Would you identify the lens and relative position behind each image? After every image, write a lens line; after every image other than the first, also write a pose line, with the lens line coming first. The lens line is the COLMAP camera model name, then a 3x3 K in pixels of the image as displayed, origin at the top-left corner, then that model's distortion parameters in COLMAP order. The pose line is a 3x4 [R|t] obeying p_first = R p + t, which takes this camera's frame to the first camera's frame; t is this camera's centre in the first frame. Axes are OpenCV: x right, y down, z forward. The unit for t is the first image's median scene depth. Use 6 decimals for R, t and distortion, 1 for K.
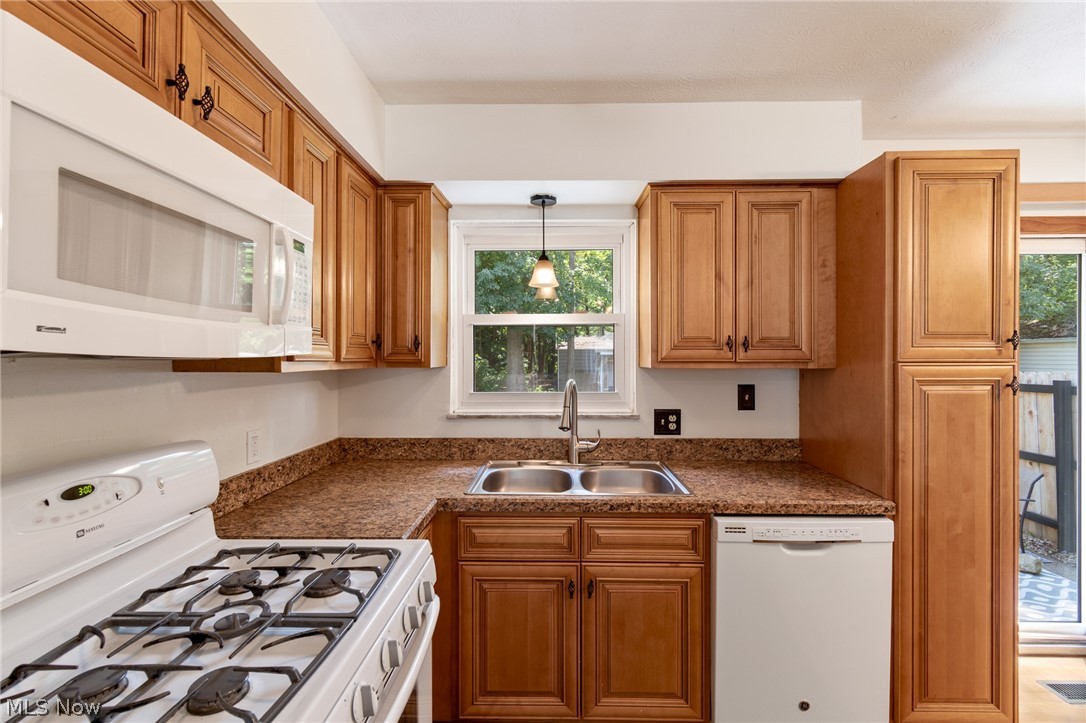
lens RADIAL K [[483.9, 0, 543.6], [0, 483.9, 357.3], [0, 0, 1]] dist [0.007026, -0.003556]
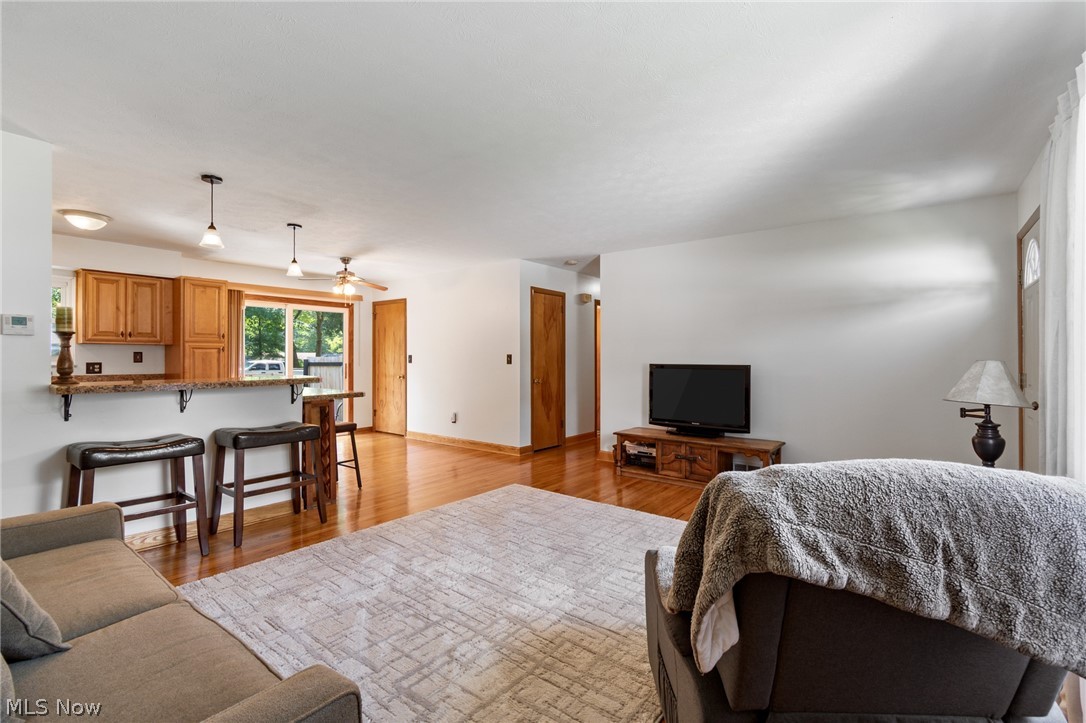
lens RADIAL K [[483.9, 0, 552.6], [0, 483.9, 357.6], [0, 0, 1]] dist [0.007026, -0.003556]
pose [[0.593995, 0.000316, 0.804468, -0.323607], [-0.000952, 0.999999, 0.000310, 0.087502], [-0.804468, -0.000950, 0.593995, -2.255502]]
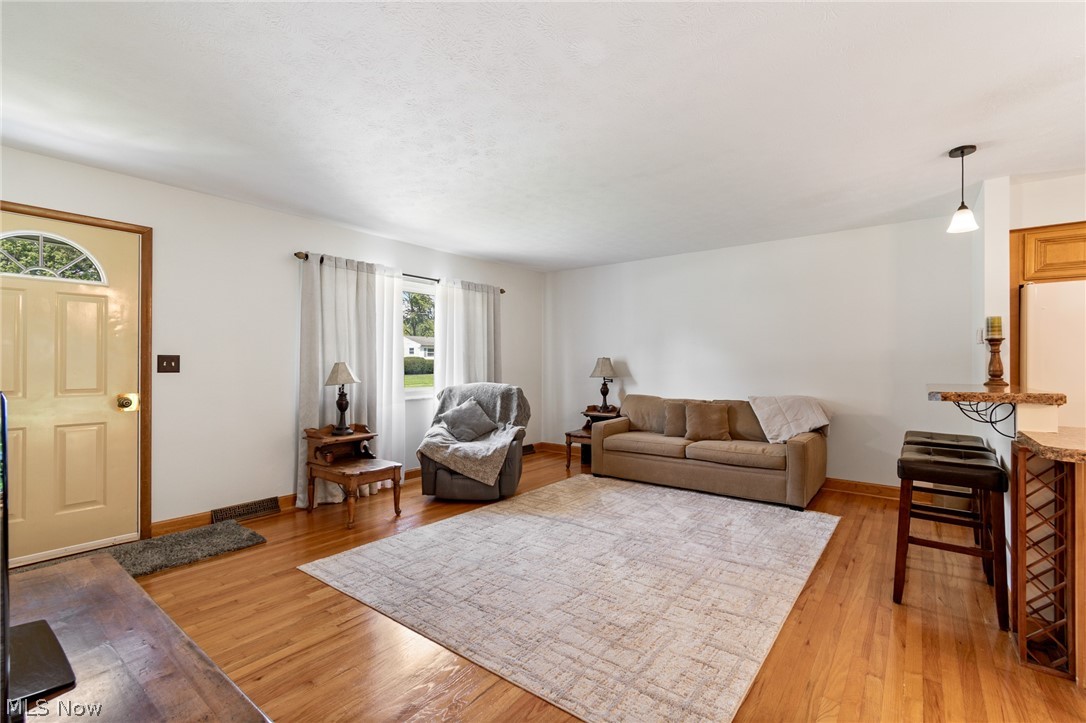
lens RADIAL K [[483.9, 0, 547.1], [0, 483.9, 362.4], [0, 0, 1]] dist [0.007026, -0.003556]
pose [[-0.594897, -0.002239, -0.803799, 1.970440], [-0.001311, 0.999997, -0.001816, 0.096474], [0.803801, -0.000027, -0.594899, -0.606696]]
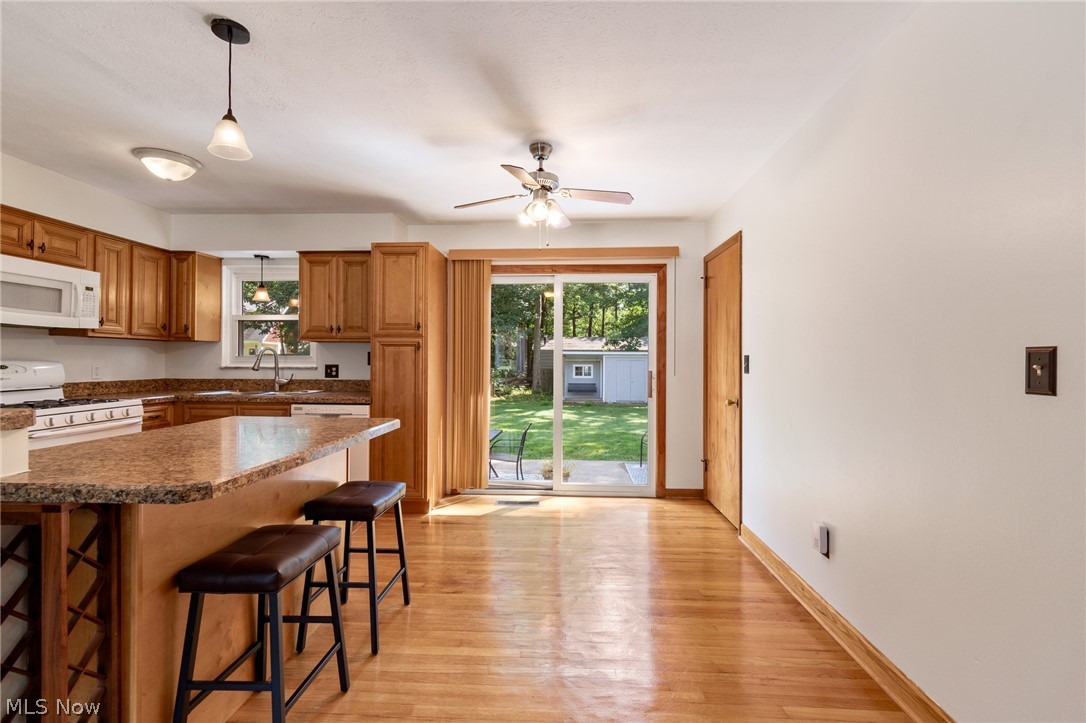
lens RADIAL K [[483.9, 0, 543.5], [0, 483.9, 356.6], [0, 0, 1]] dist [0.007026, -0.003556]
pose [[0.999338, 0.006062, -0.035863, 1.249995], [-0.006319, 0.999955, -0.007054, 0.090515], [0.035819, 0.007276, 0.999332, -0.953555]]
